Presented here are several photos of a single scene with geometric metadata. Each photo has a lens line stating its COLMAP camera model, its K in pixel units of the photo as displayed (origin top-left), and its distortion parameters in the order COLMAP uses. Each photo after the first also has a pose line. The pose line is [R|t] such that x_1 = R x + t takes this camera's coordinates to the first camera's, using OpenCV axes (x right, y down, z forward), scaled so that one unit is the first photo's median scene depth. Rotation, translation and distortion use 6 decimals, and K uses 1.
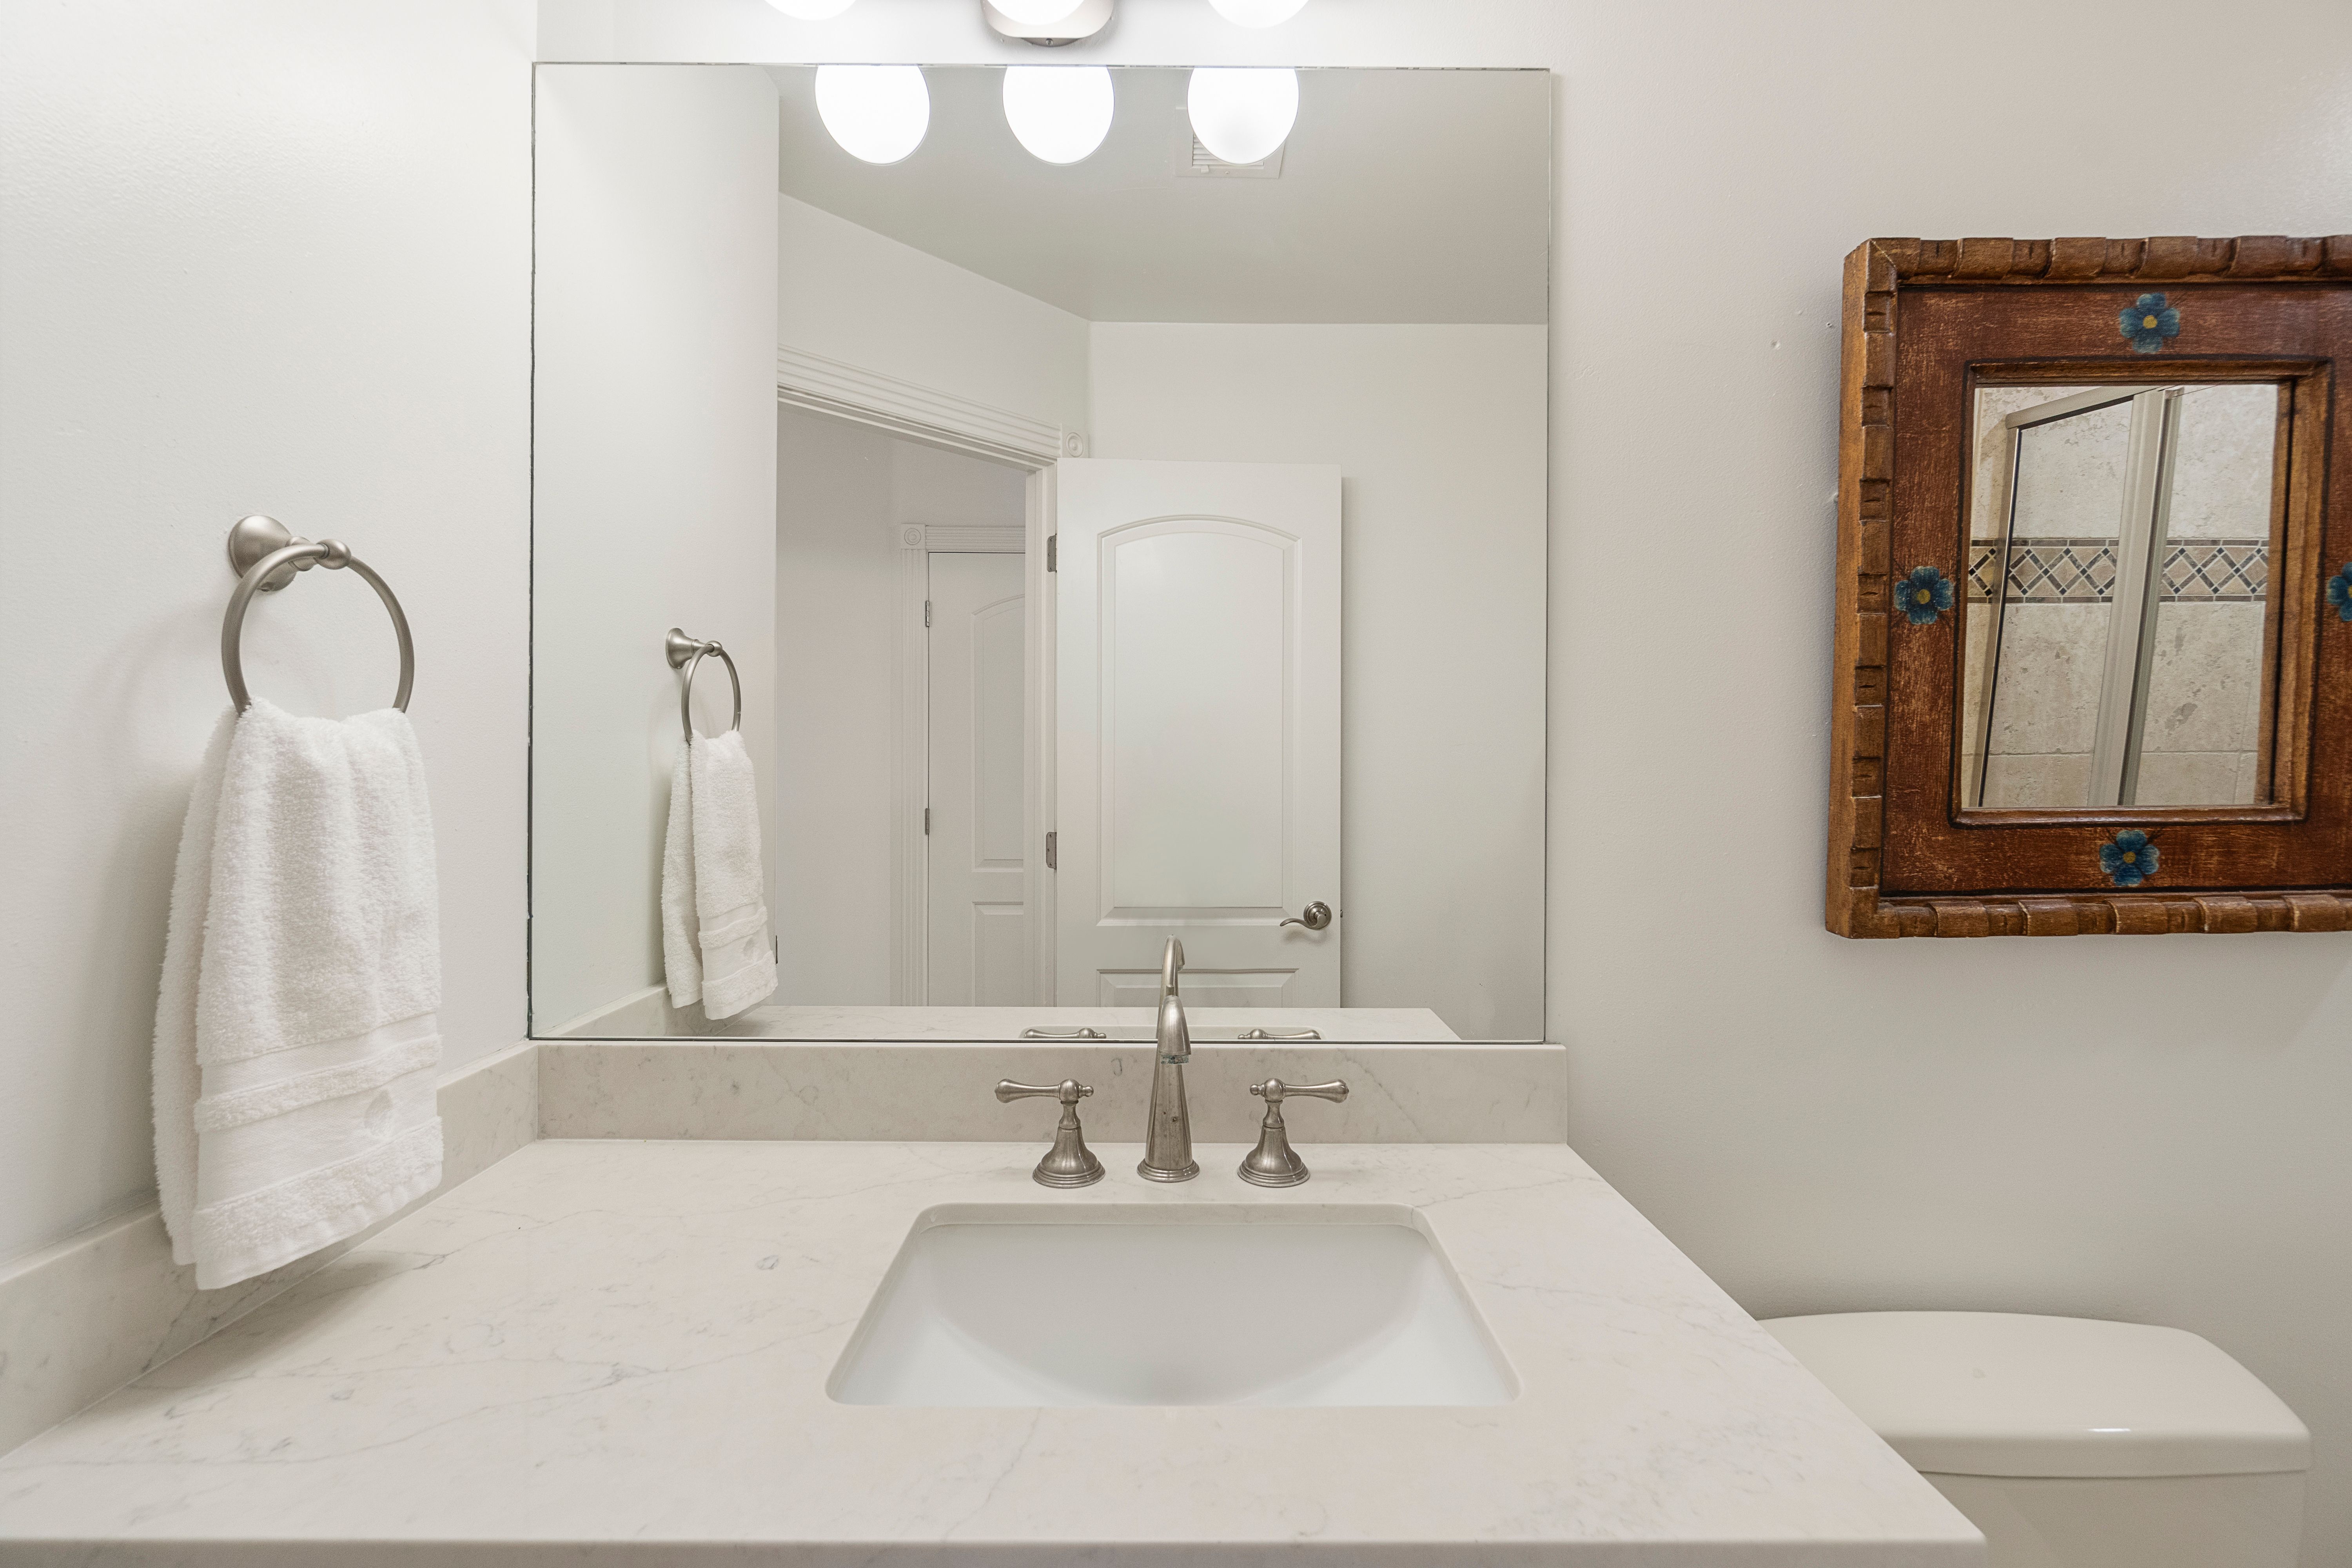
lens RADIAL K [[883.4, 0, 1172.5], [0, 883.4, 772.8], [0, 0, 1]] dist [-0.001541, -0.000311]
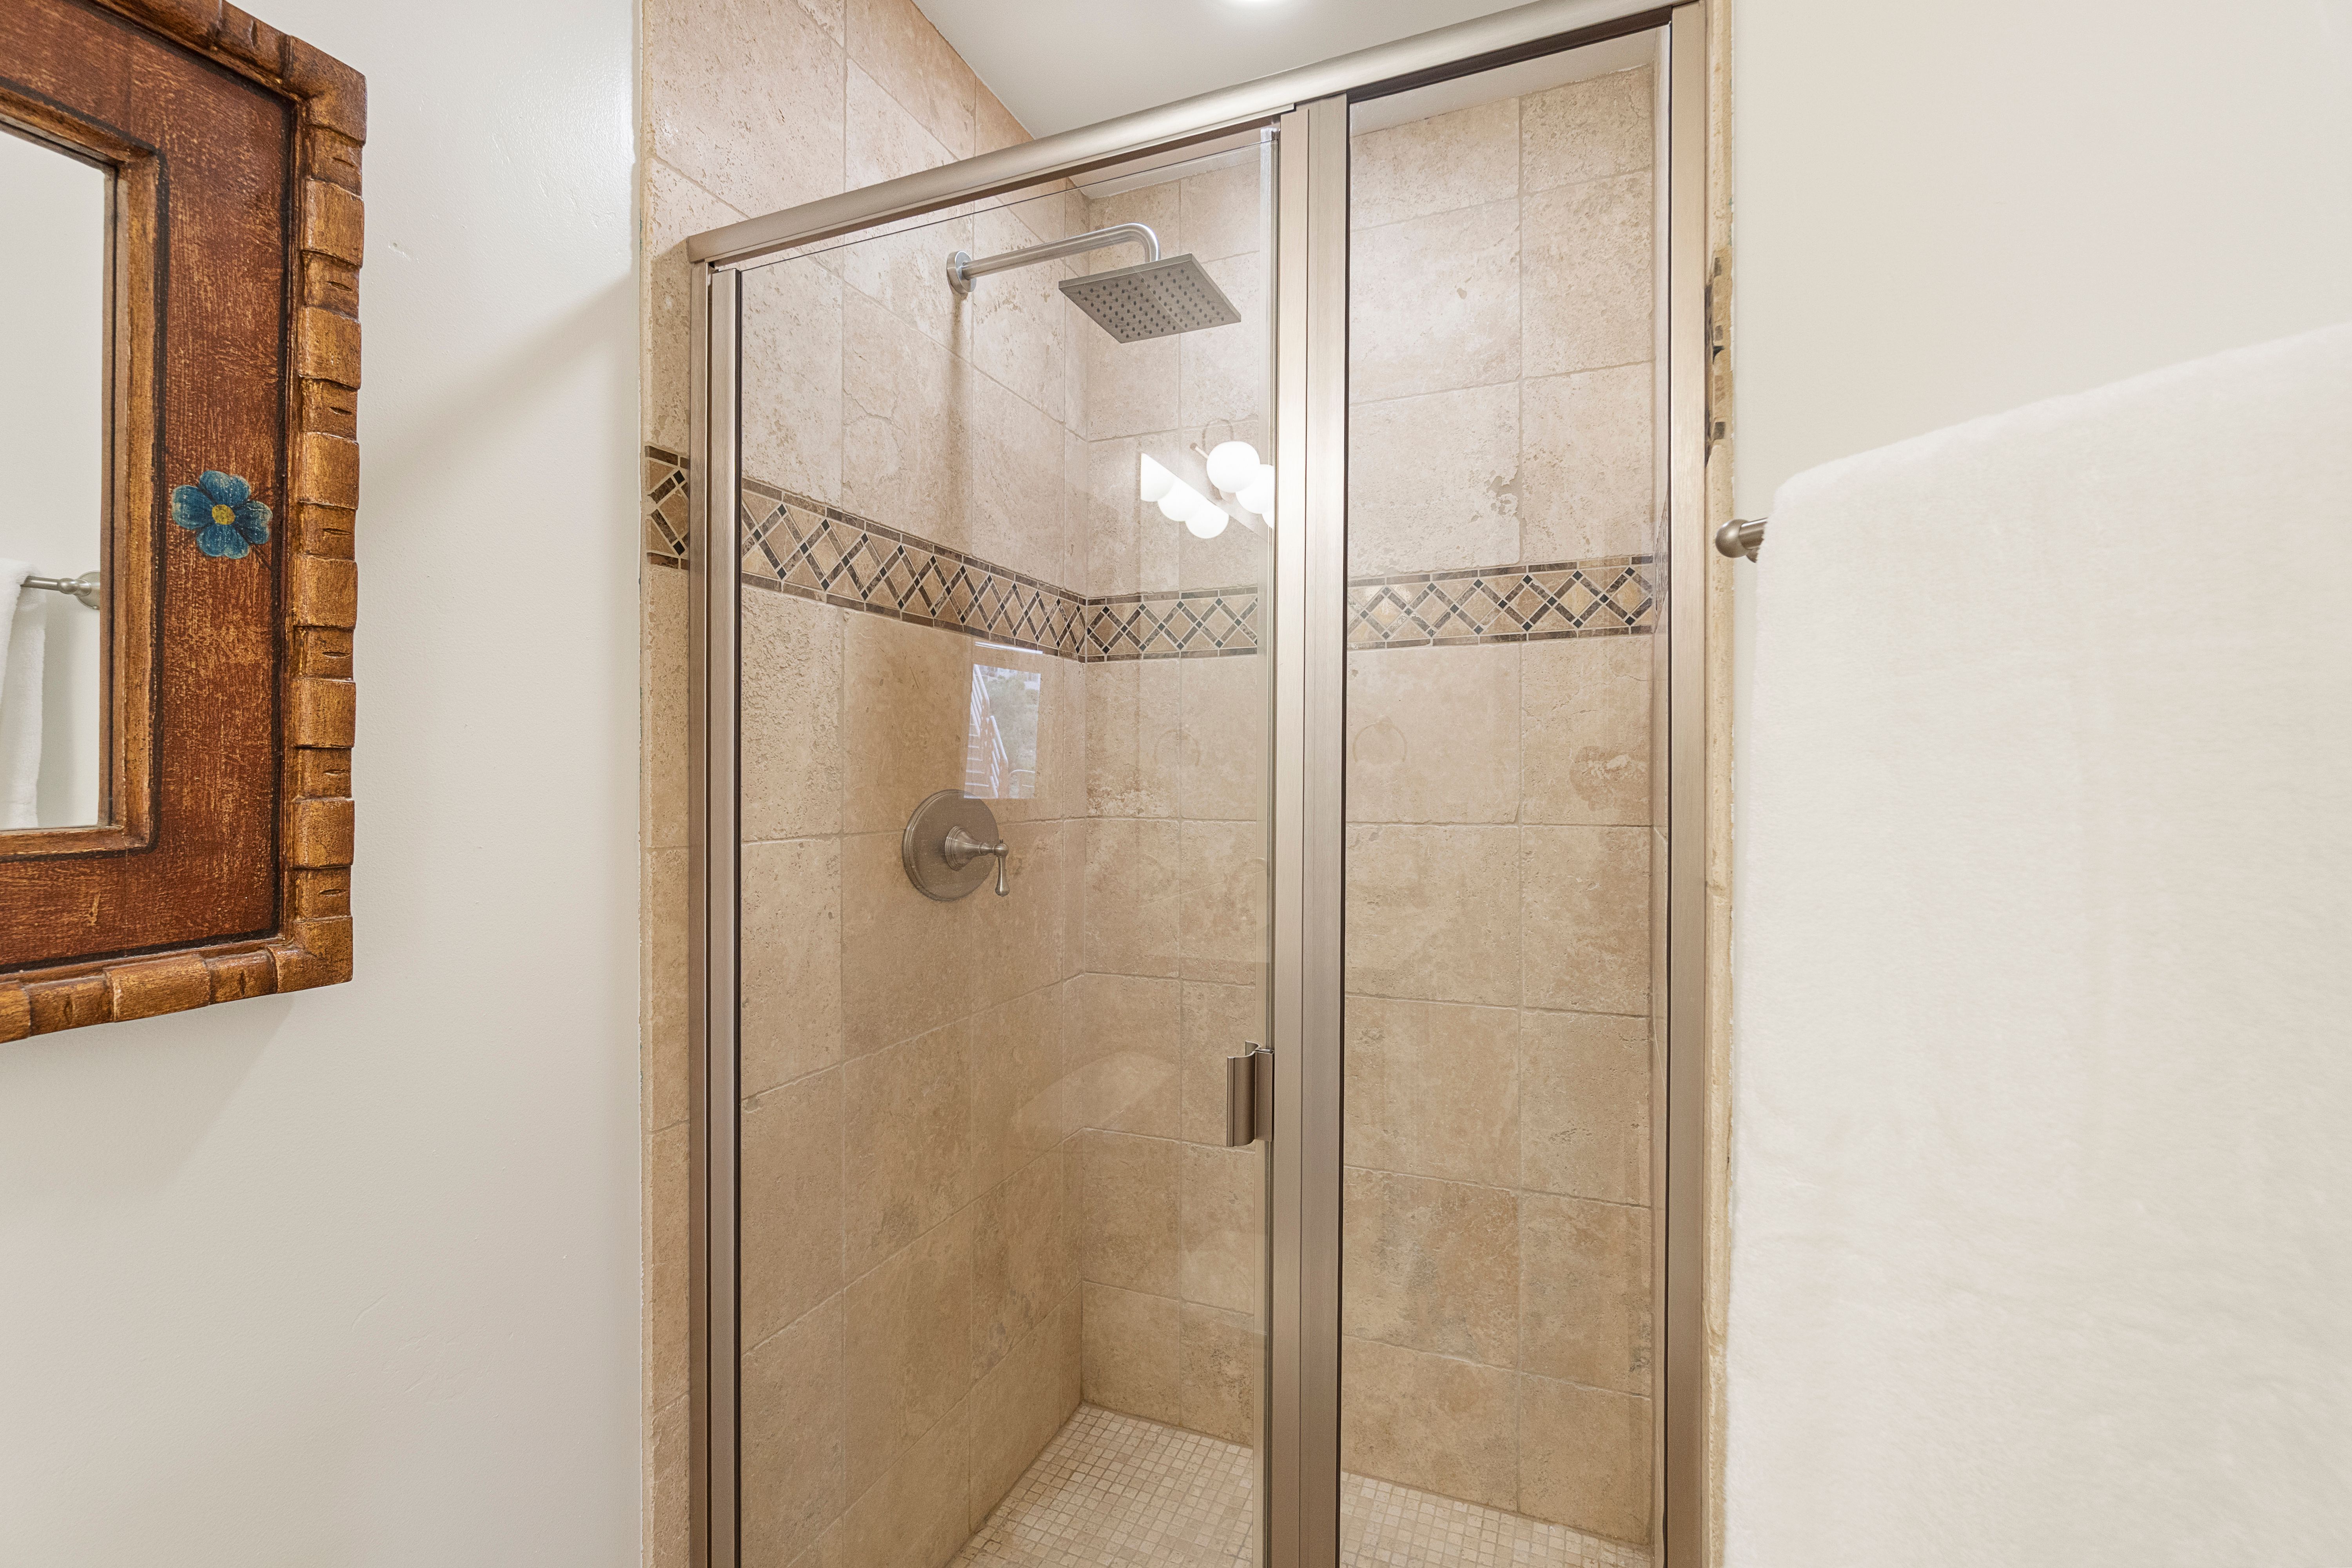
lens RADIAL K [[1009.4, 0, 1176.4], [0, 1009.4, 777.4], [0, 0, 1]] dist [-0.011022, 0.001769]
pose [[0.386139, -0.002742, 0.922436, 0.897357], [-0.009759, 0.999927, 0.007057, -0.012056], [-0.922389, -0.011727, 0.386085, -0.000050]]
